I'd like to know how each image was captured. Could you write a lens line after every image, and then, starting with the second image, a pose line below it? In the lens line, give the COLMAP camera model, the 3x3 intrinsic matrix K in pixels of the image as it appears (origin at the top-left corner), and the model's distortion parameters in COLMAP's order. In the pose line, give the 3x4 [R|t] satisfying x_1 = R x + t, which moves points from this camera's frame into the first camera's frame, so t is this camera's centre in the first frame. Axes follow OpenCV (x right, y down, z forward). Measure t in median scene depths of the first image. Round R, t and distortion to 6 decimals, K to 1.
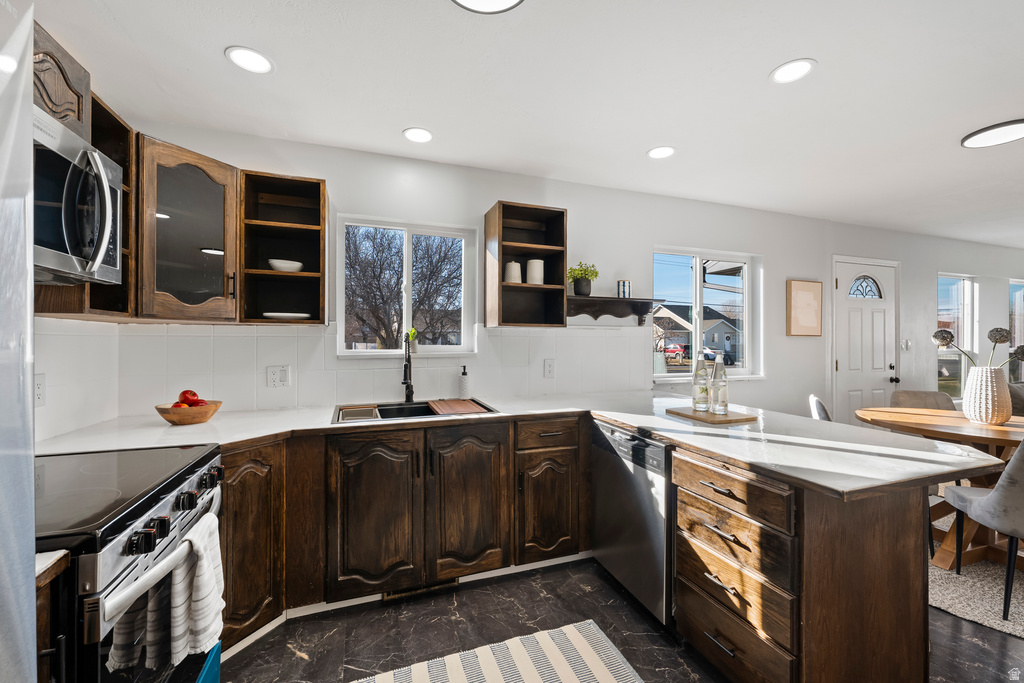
lens RADIAL K [[422.6, 0, 518.6], [0, 422.6, 335.9], [0, 0, 1]] dist [0.001691, 0.000397]
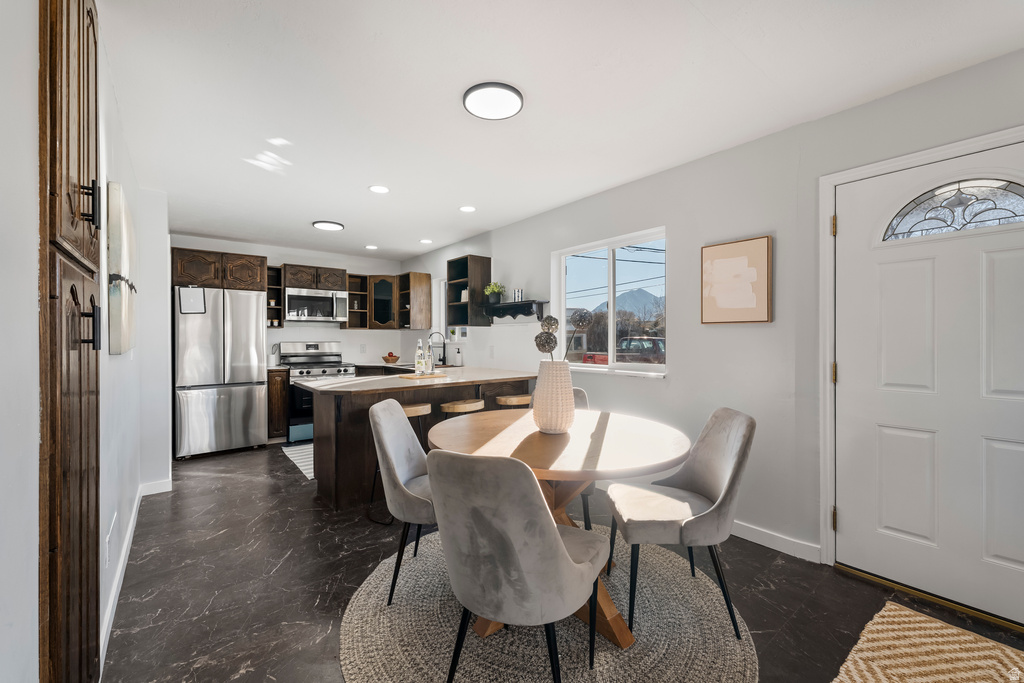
lens RADIAL K [[422.6, 0, 517.0], [0, 422.6, 340.2], [0, 0, 1]] dist [0.001691, 0.000397]
pose [[0.315841, -0.004126, -0.948803, 1.690801], [0.004601, 0.999985, -0.002817, 0.039757], [0.948801, -0.003476, 0.315855, 0.636742]]
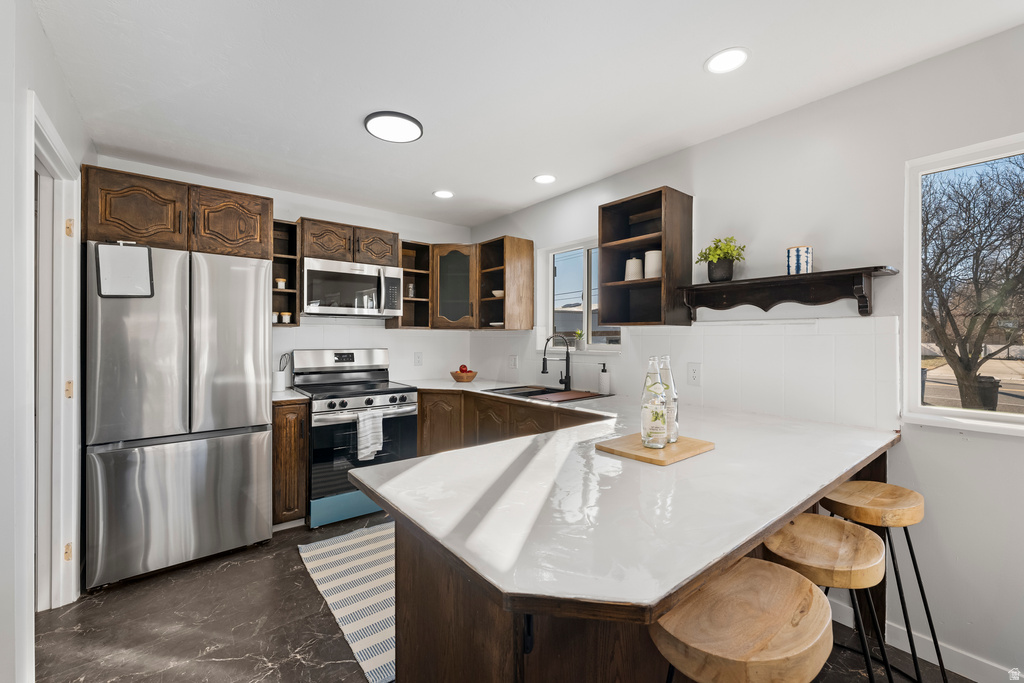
lens RADIAL K [[422.6, 0, 513.9], [0, 422.6, 337.9], [0, 0, 1]] dist [0.001691, 0.000397]
pose [[0.308388, -0.005370, -0.951245, 0.804659], [-0.000481, 0.999983, -0.005802, 0.011359], [0.951261, 0.002247, 0.308380, 0.437912]]
